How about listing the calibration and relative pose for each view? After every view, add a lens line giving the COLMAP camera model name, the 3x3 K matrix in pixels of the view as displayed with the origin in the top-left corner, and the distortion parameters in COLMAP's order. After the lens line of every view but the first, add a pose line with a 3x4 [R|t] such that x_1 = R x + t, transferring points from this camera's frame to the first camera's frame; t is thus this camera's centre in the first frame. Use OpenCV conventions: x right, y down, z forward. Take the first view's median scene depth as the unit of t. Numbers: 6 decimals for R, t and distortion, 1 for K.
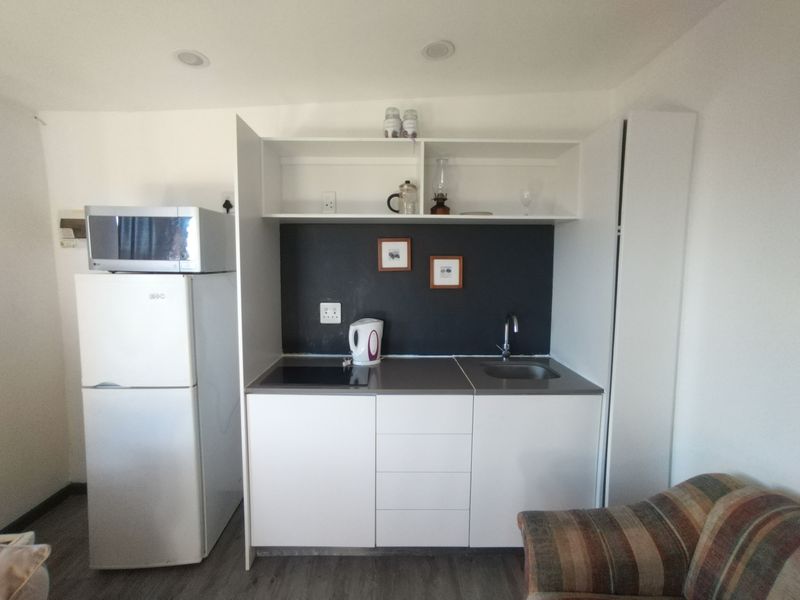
lens RADIAL K [[372.3, 0, 394.4], [0, 372.3, 299.6], [0, 0, 1]] dist [-0.000351, 0.003493]
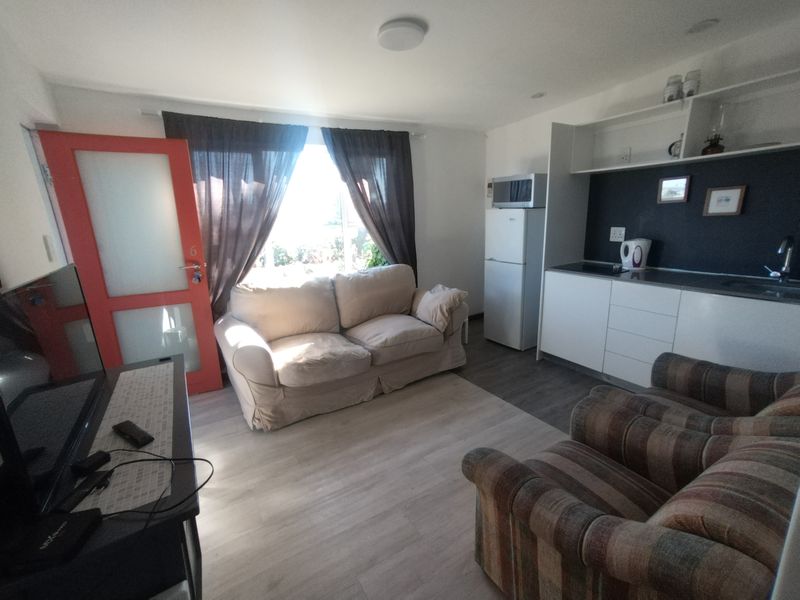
lens RADIAL K [[372.3, 0, 399.1], [0, 372.3, 300.4], [0, 0, 1]] dist [-0.000351, 0.003493]
pose [[0.513531, 0.180776, -0.838812, 0.711633], [-0.043670, 0.981795, 0.184855, 0.063468], [0.856959, -0.058298, 0.512077, -0.537515]]
